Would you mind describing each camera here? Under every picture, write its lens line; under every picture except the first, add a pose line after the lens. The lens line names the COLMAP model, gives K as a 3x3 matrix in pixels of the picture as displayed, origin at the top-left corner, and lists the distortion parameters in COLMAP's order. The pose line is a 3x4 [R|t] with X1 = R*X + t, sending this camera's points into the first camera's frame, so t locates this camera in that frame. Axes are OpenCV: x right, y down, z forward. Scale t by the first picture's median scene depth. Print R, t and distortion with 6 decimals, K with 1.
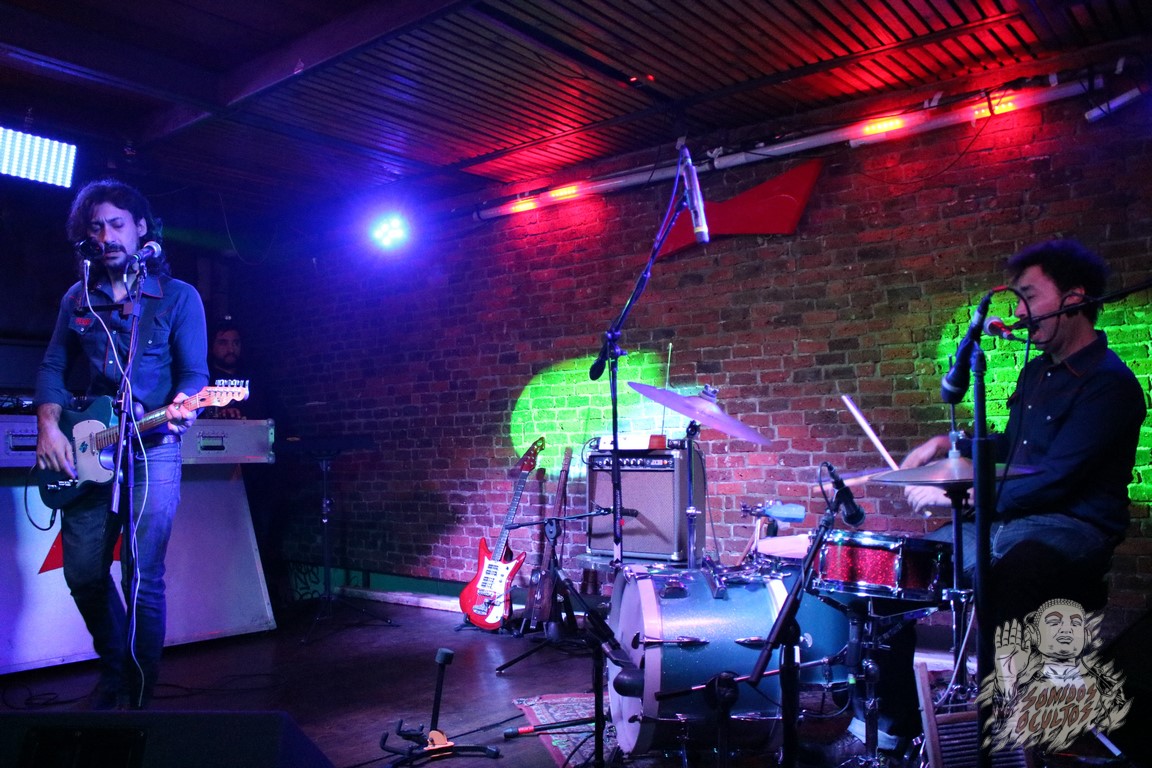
lens RADIAL K [[960.7, 0, 567.5], [0, 960.7, 395.4], [0, 0, 1]] dist [-0.124355, 0.045647]
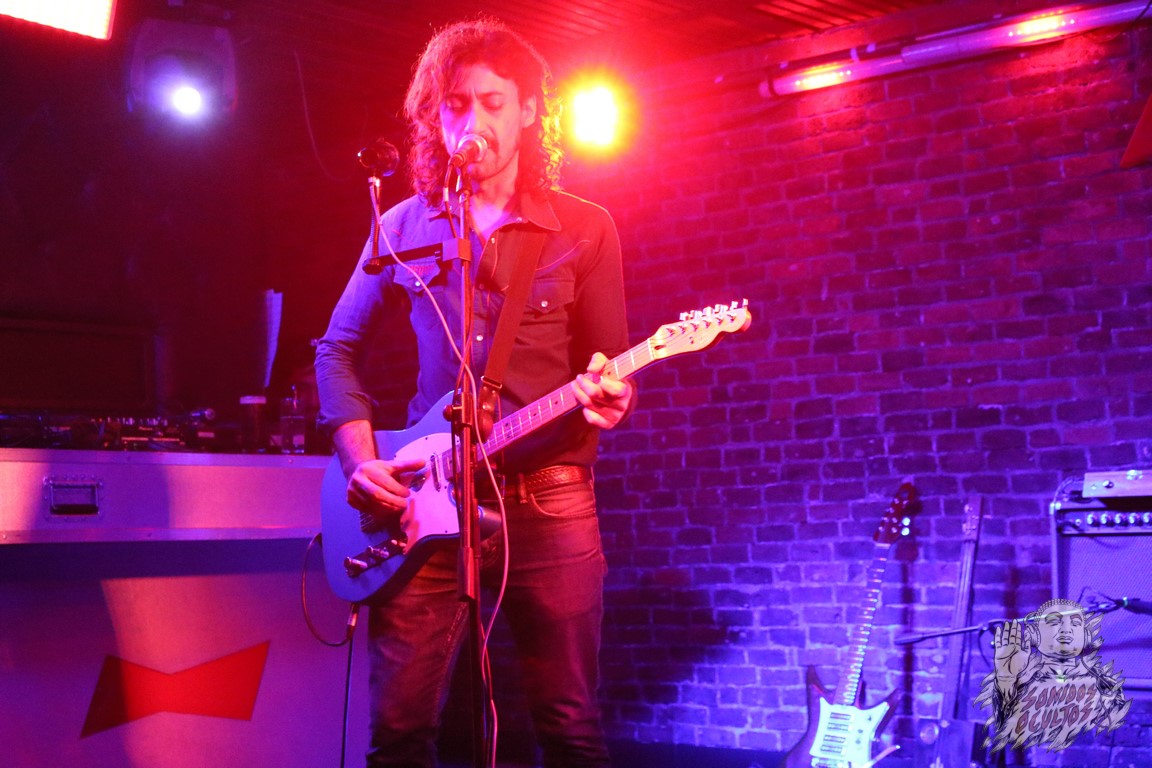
lens RADIAL K [[1825.3, 0, 578.8], [0, 1825.3, 396.8], [0, 0, 1]] dist [-0.021186, 0.000000]
pose [[0.999705, -0.013604, -0.020116, -0.186956], [0.013222, 0.999732, -0.018988, 0.010447], [0.020369, 0.018717, 0.999617, -0.061139]]
